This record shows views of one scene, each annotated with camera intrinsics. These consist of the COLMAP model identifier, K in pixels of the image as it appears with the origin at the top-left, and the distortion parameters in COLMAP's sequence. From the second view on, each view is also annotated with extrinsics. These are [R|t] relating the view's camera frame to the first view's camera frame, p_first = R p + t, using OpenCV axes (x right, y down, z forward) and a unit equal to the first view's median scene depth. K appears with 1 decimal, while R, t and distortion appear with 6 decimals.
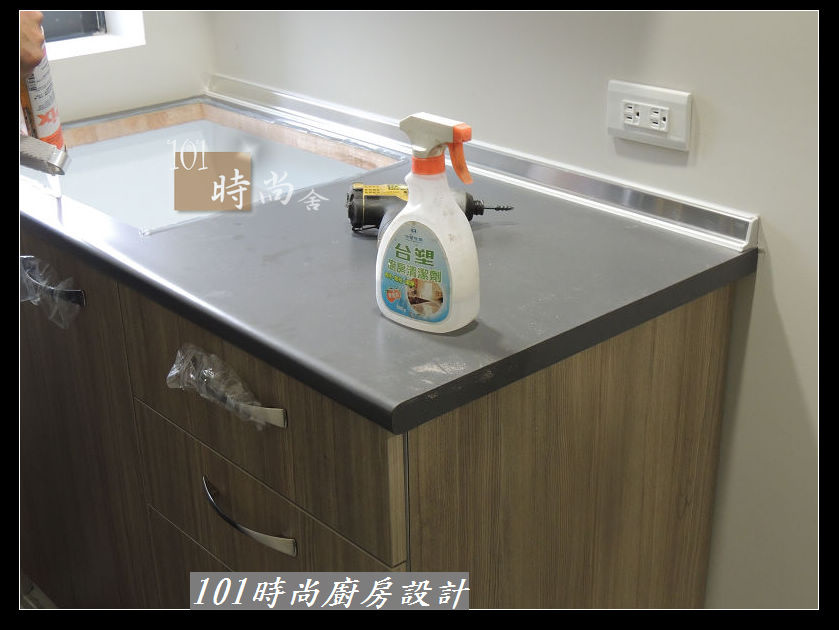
lens RADIAL K [[1299.1, 0, 419.5], [0, 1299.1, 315.0], [0, 0, 1]] dist [-0.079015, -0.004036]
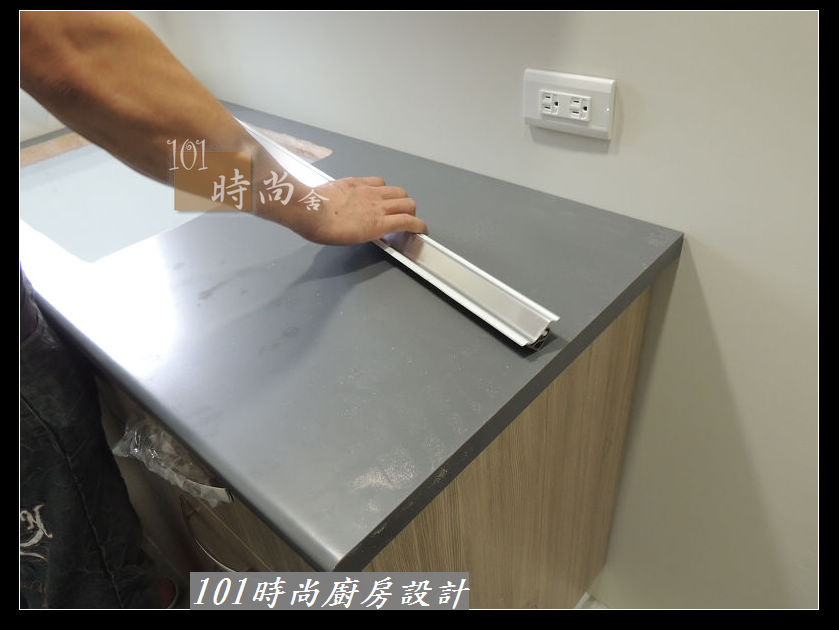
lens RADIAL K [[667.3, 0, 419.5], [0, 667.3, 315.0], [0, 0, 1]] dist [-0.004833, -0.000368]
pose [[0.993610, -0.103959, 0.043959, 0.023167], [0.092106, 0.971907, 0.216595, -0.119280], [-0.065241, -0.211162, 0.975271, 0.471732]]
